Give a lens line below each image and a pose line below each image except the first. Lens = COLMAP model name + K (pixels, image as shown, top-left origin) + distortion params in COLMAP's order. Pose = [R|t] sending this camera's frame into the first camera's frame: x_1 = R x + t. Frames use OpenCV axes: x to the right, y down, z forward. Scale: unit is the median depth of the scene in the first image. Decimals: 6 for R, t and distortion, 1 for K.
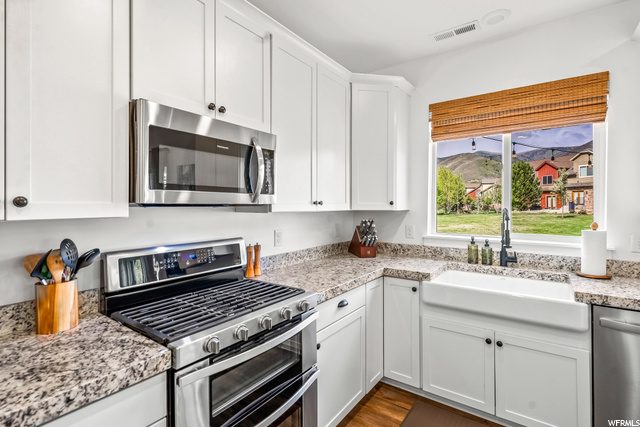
lens RADIAL K [[308.4, 0, 320.2], [0, 308.4, 208.0], [0, 0, 1]] dist [0.011587, 0.000123]
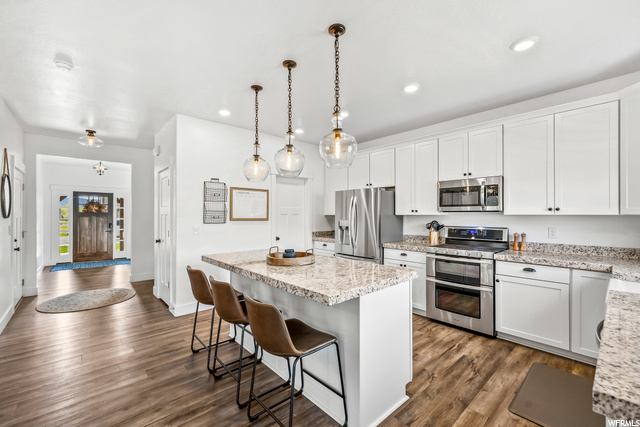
lens RADIAL K [[273.8, 0, 323.2], [0, 273.8, 203.0], [0, 0, 1]] dist [0.001197, 0.000107]
pose [[-0.199596, -0.040076, -0.979058, 1.729364], [-0.009047, 0.999196, -0.039056, 0.016688], [0.979836, 0.001062, -0.199798, 0.207882]]
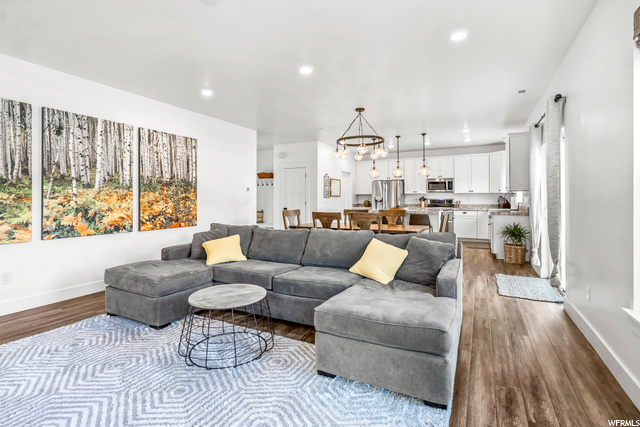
lens RADIAL K [[308.4, 0, 320.2], [0, 308.4, 208.0], [0, 0, 1]] dist [0.011587, 0.000123]
pose [[0.152478, 0.032356, -0.987777, 4.280948], [-0.009575, 0.999465, 0.031260, 0.109750], [0.988260, 0.004692, 0.152706, -1.827476]]
